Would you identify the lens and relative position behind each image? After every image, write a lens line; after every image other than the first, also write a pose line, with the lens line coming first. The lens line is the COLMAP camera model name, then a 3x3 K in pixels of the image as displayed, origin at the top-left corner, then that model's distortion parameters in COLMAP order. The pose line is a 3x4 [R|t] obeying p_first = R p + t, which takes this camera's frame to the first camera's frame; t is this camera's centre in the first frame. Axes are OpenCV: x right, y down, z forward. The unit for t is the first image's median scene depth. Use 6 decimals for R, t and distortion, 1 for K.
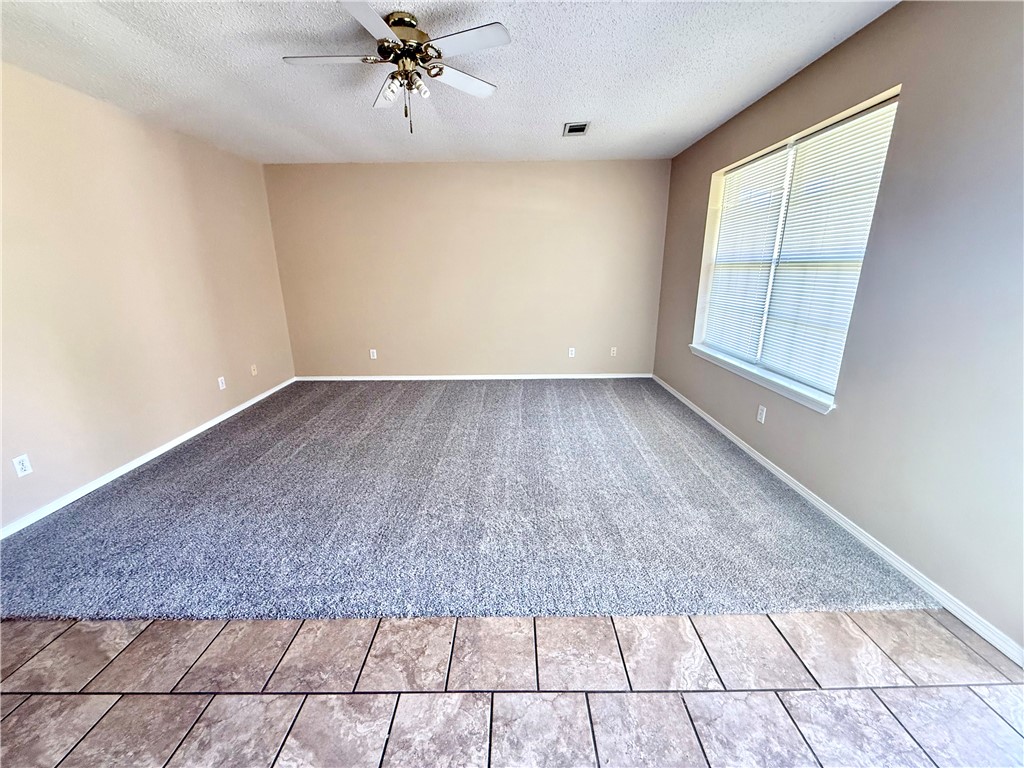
lens RADIAL K [[409.2, 0, 512.0], [0, 409.2, 384.0], [0, 0, 1]] dist [0.000915, -0.000121]
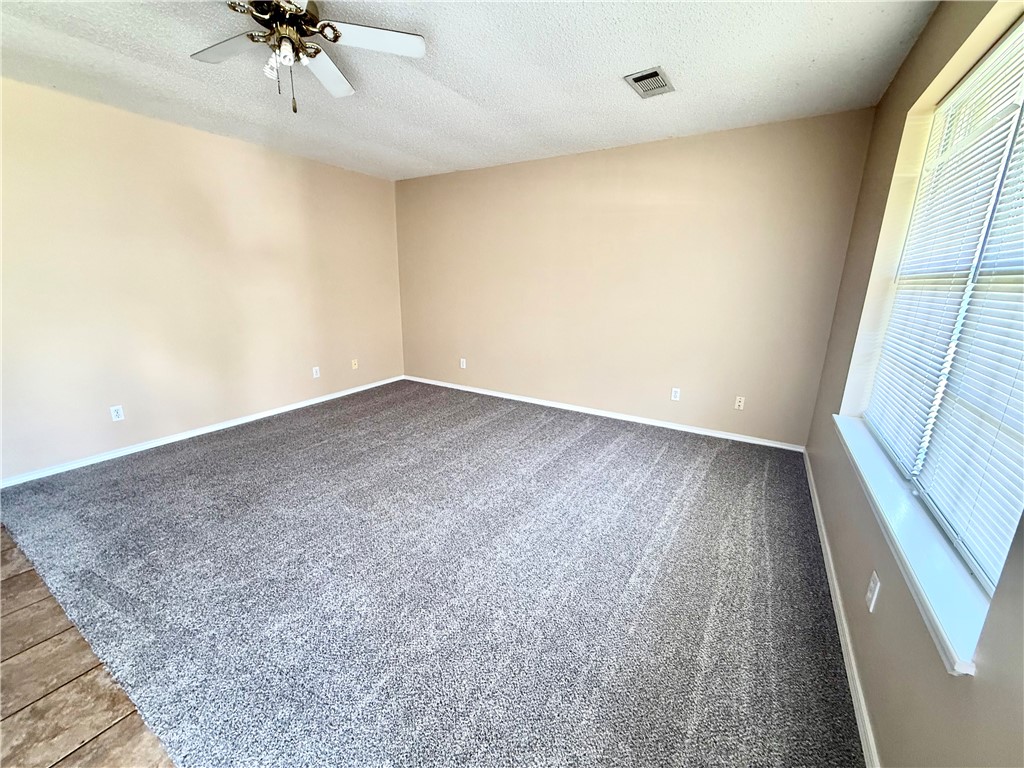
lens RADIAL K [[409.2, 0, 512.0], [0, 409.2, 384.0], [0, 0, 1]] dist [0.000915, -0.000121]
pose [[0.854369, 0.148606, -0.497966, 0.334890], [-0.163150, 0.986495, 0.014477, -0.074727], [0.493393, 0.068874, 0.867076, 0.271824]]
